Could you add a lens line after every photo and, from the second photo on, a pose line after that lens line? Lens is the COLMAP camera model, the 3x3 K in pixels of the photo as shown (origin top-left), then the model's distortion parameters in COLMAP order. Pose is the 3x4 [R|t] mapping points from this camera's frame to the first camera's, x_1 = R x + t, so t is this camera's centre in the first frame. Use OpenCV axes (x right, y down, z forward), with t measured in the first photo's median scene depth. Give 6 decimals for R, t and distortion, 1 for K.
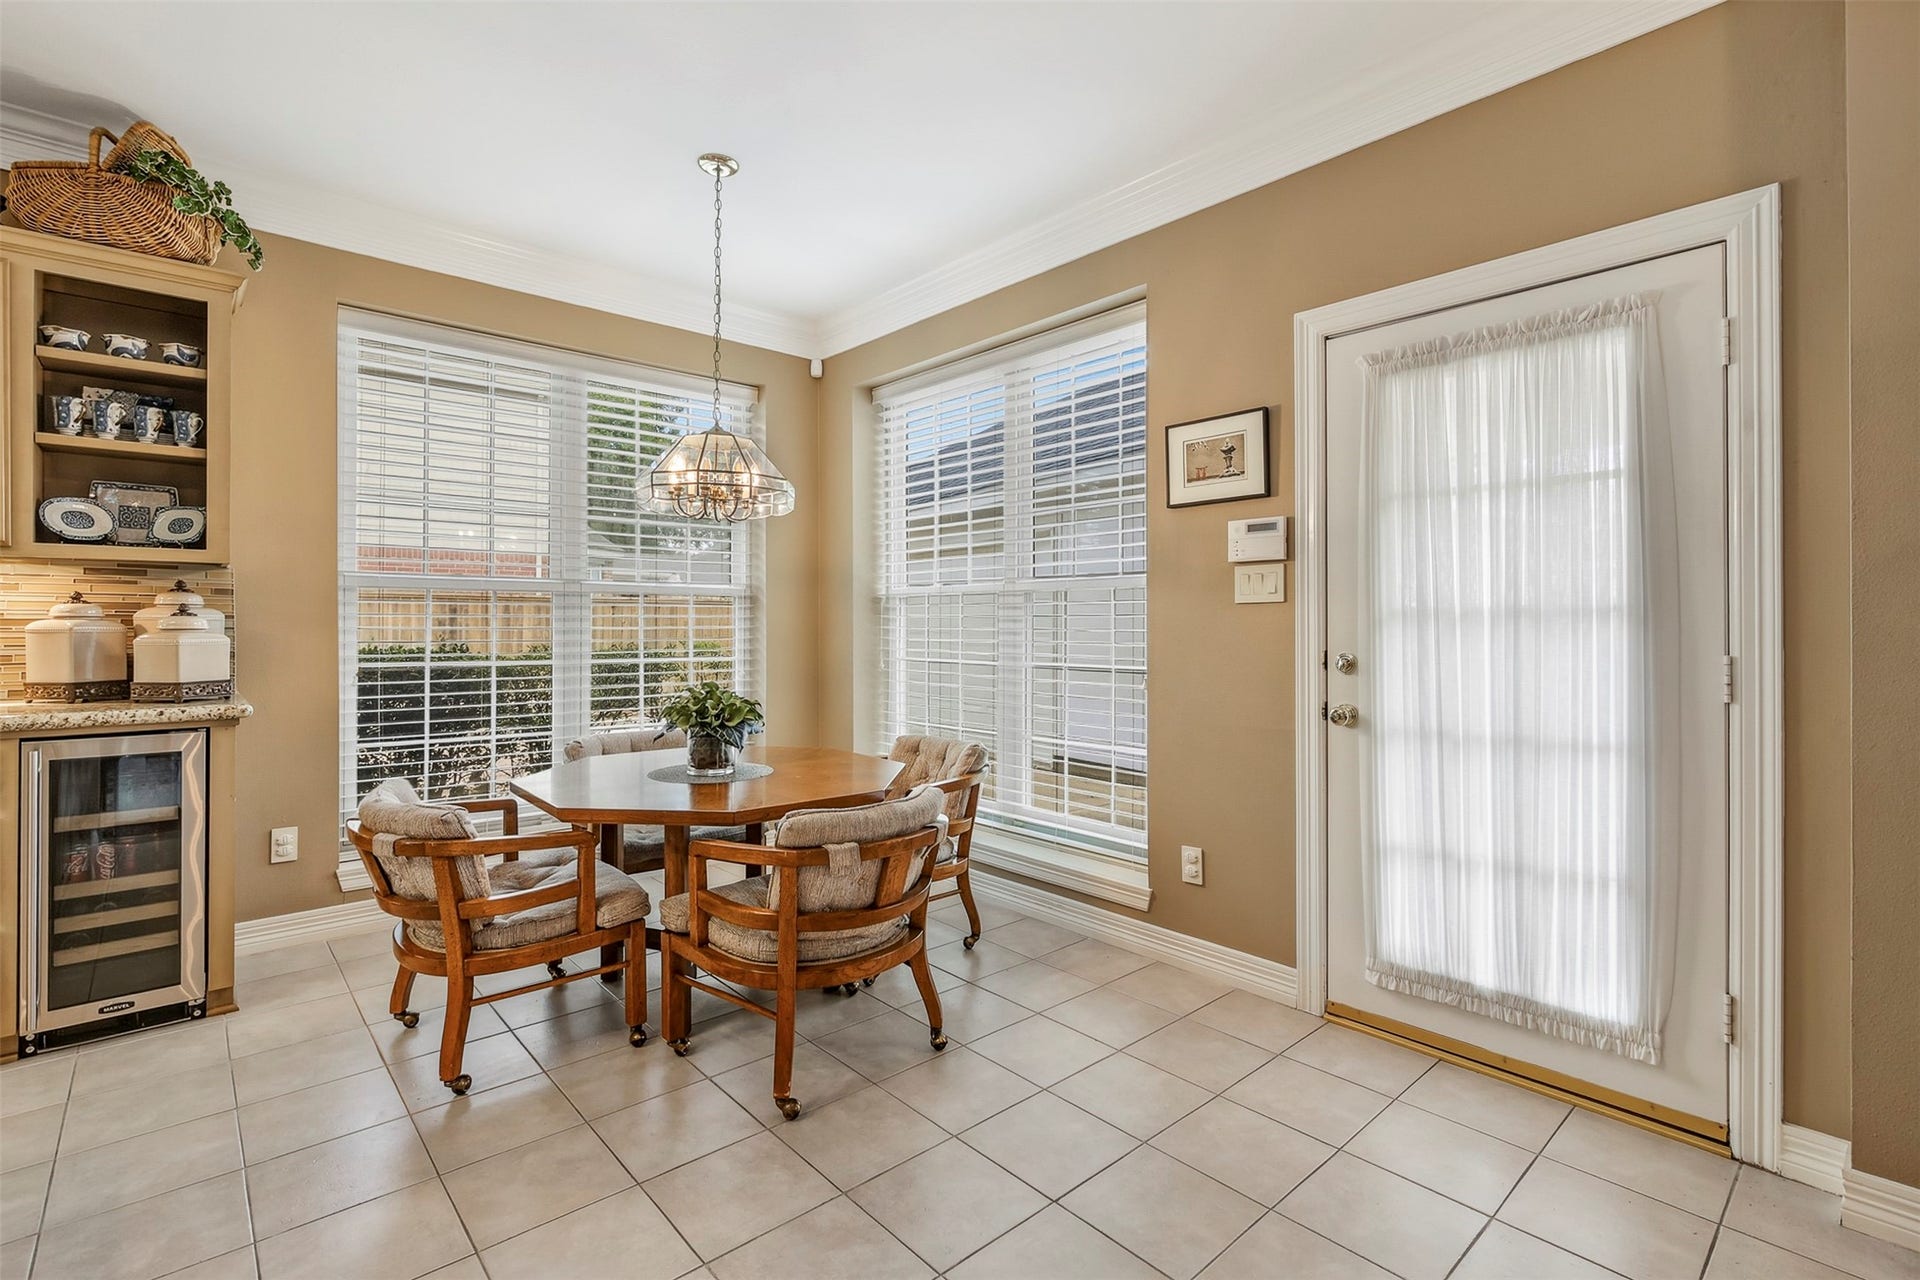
lens RADIAL K [[877.4, 0, 955.8], [0, 877.4, 625.0], [0, 0, 1]] dist [-0.002492, 0.000363]
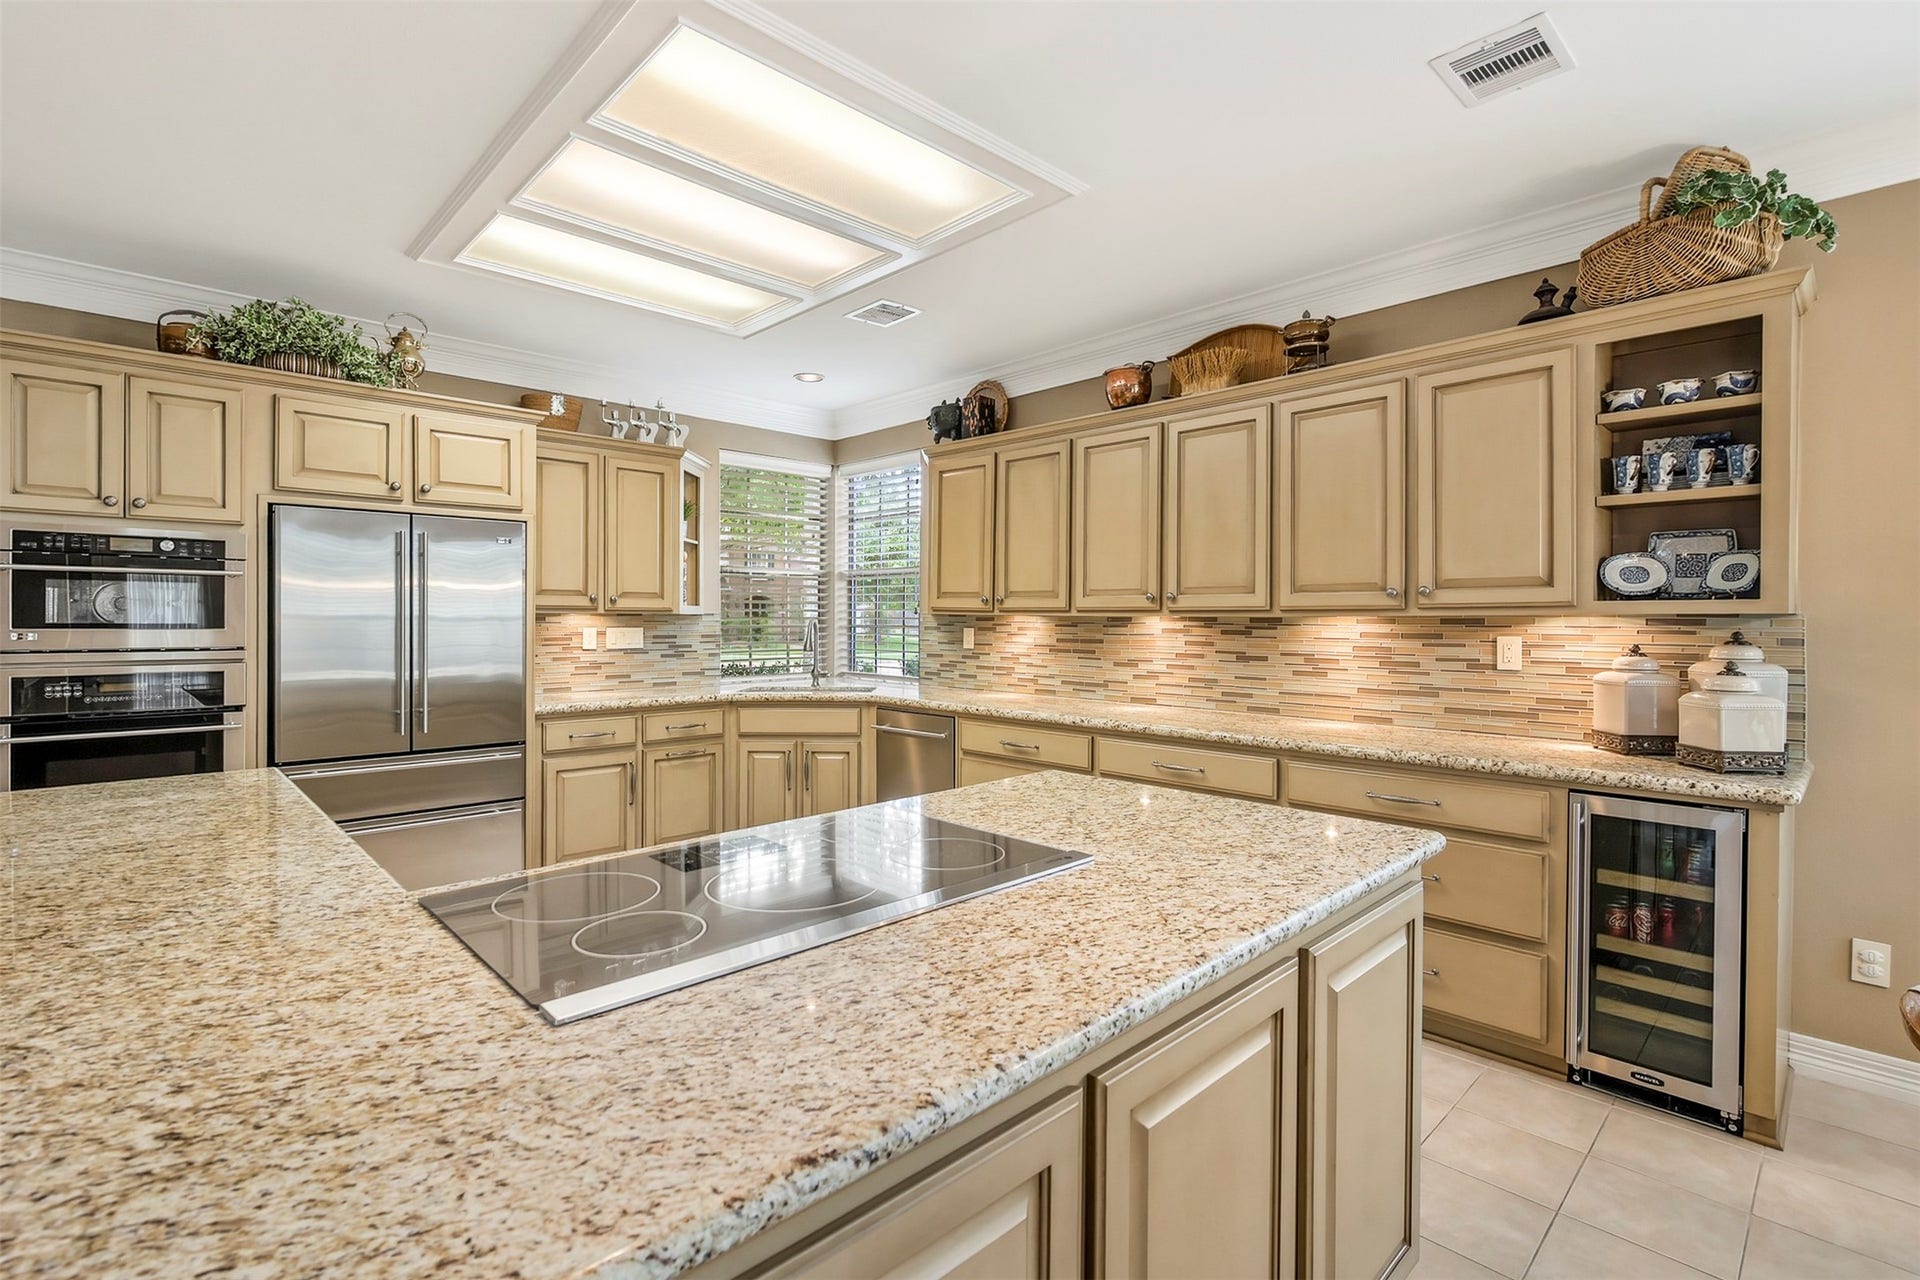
lens RADIAL K [[877.4, 0, 955.8], [0, 877.4, 625.0], [0, 0, 1]] dist [-0.002492, 0.000363]
pose [[0.034694, 0.007102, -0.999373, -0.011272], [-0.001333, 0.999974, 0.007060, -0.067748], [0.999397, 0.001087, 0.034703, 0.175309]]
